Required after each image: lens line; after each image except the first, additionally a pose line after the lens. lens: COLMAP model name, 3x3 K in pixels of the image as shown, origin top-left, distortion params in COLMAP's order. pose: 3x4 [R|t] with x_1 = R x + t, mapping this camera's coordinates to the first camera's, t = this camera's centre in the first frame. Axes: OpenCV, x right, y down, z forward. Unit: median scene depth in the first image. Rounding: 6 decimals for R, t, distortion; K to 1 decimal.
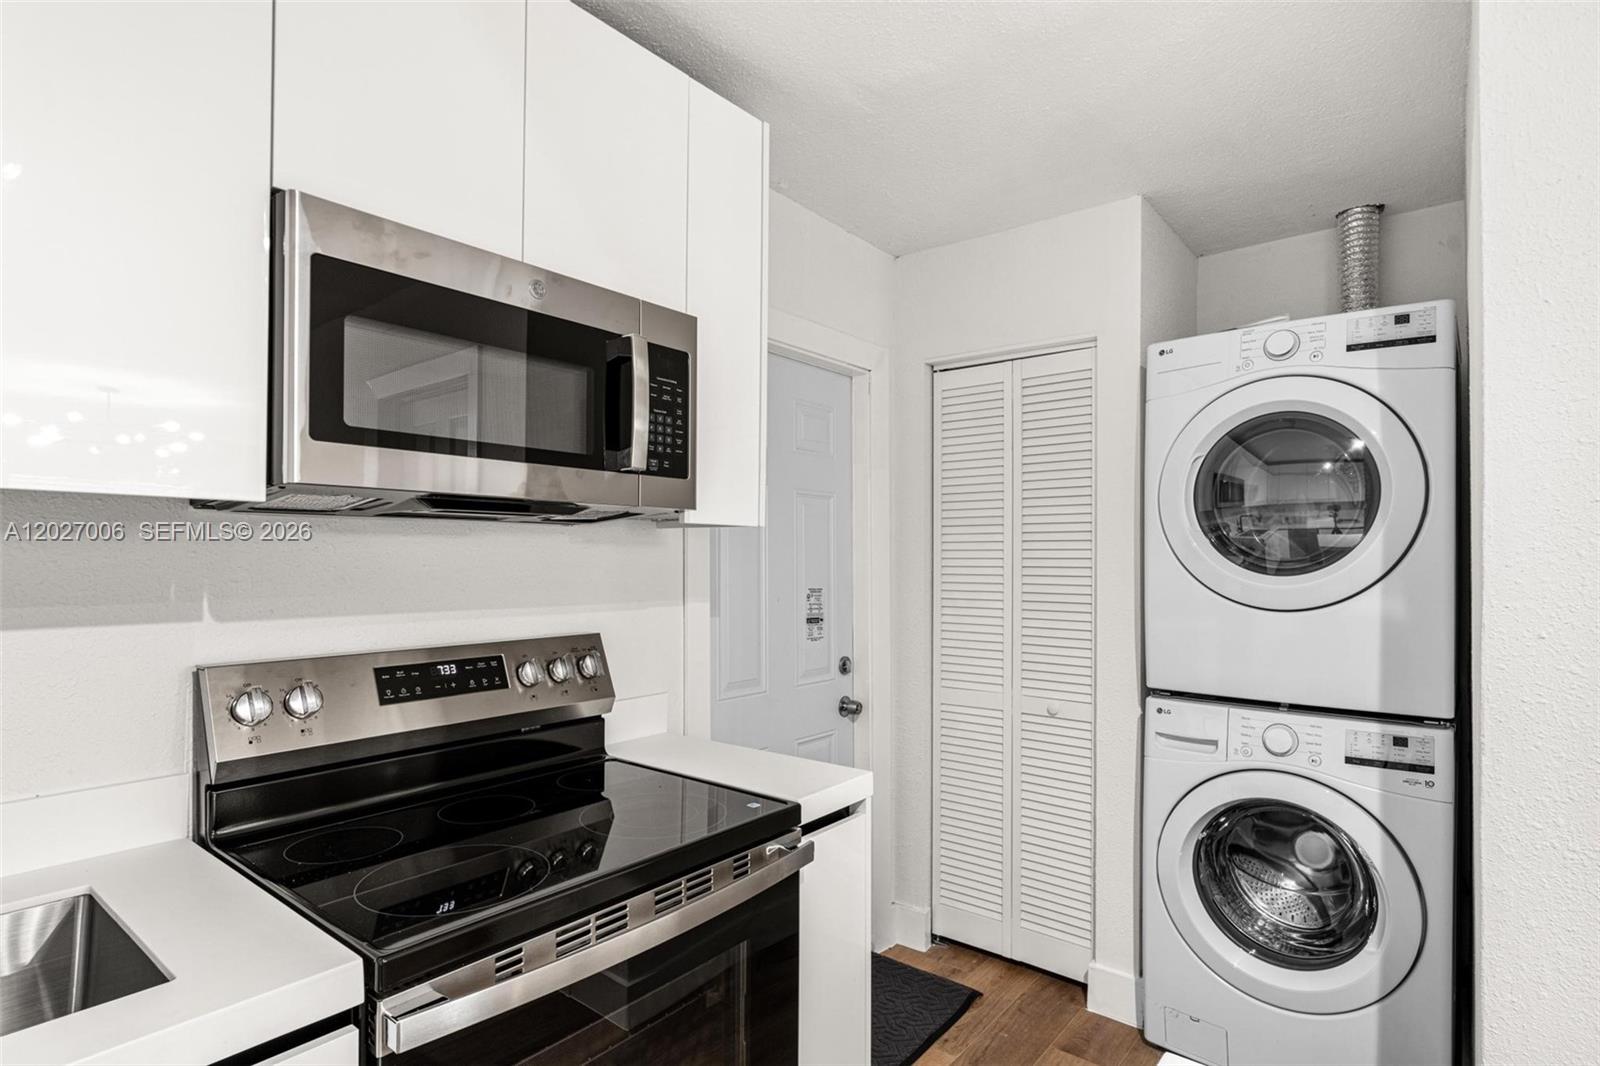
lens RADIAL K [[853.7, 0, 799.4], [0, 853.7, 554.5], [0, 0, 1]] dist [-0.005223, -0.001159]
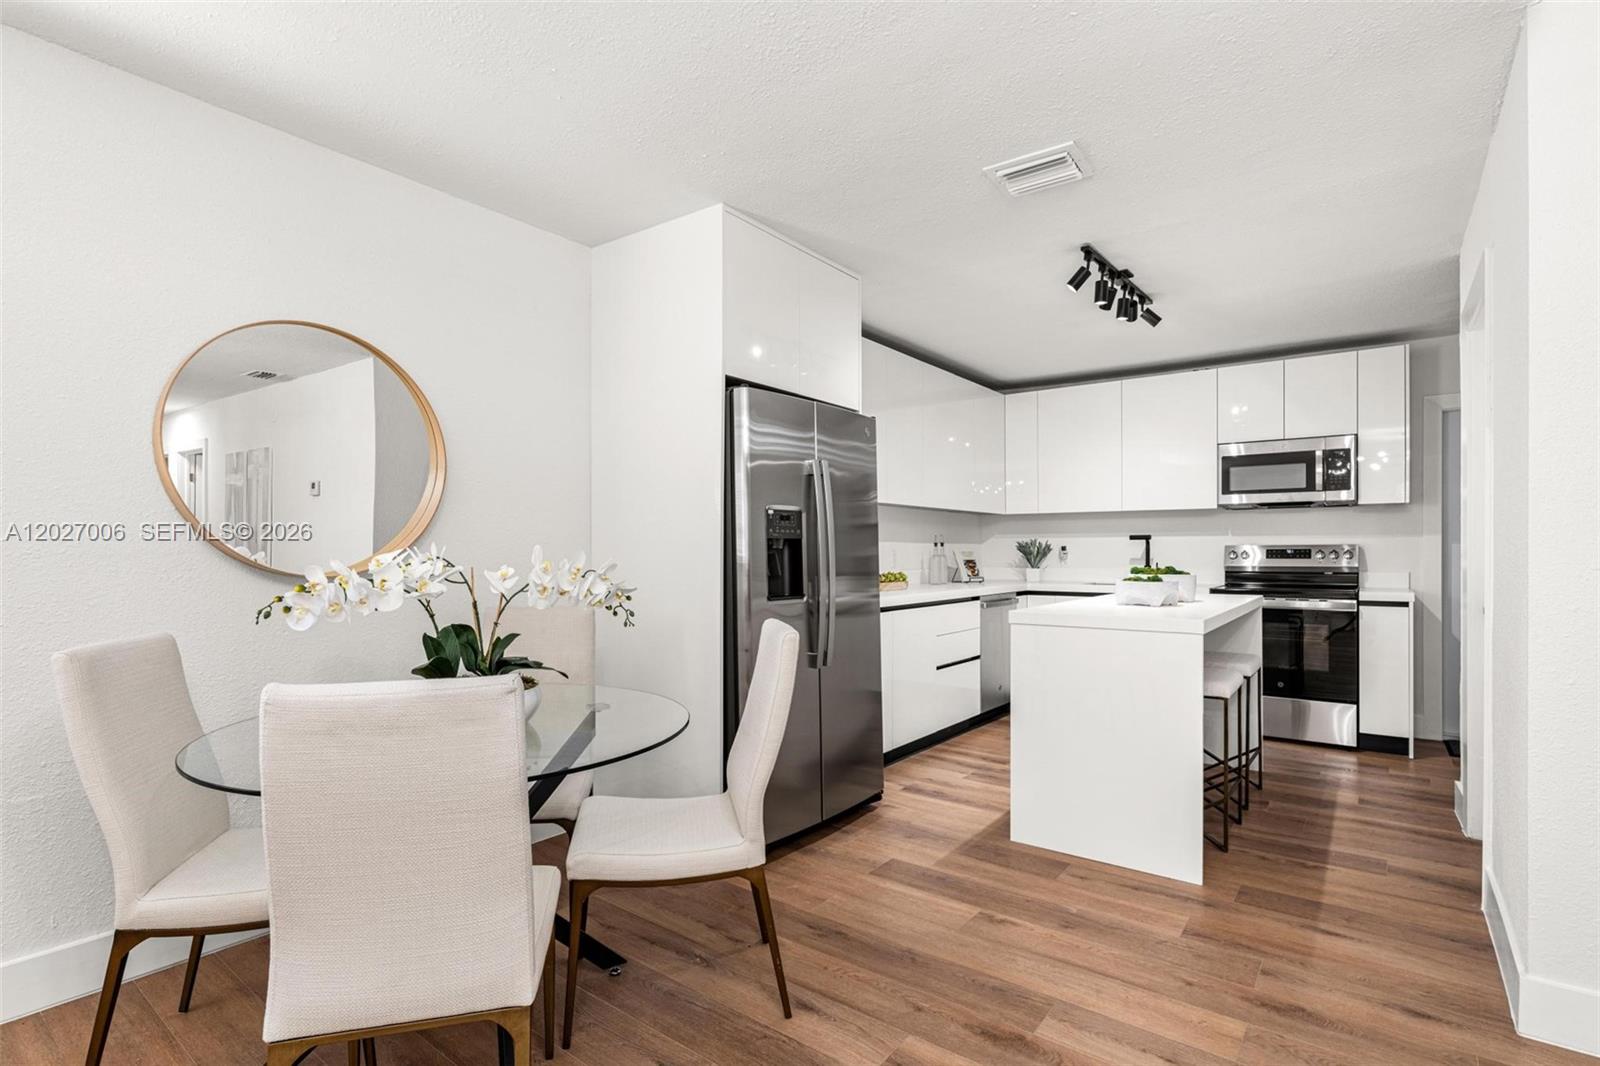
lens RADIAL K [[774.7, 0, 807.8], [0, 774.7, 553.1], [0, 0, 1]] dist [0.001029, 0.000451]
pose [[0.060276, 0.003172, -0.998177, 2.740926], [0.008988, 0.999953, 0.003721, 0.118734], [0.998141, -0.009196, 0.060245, -1.199611]]
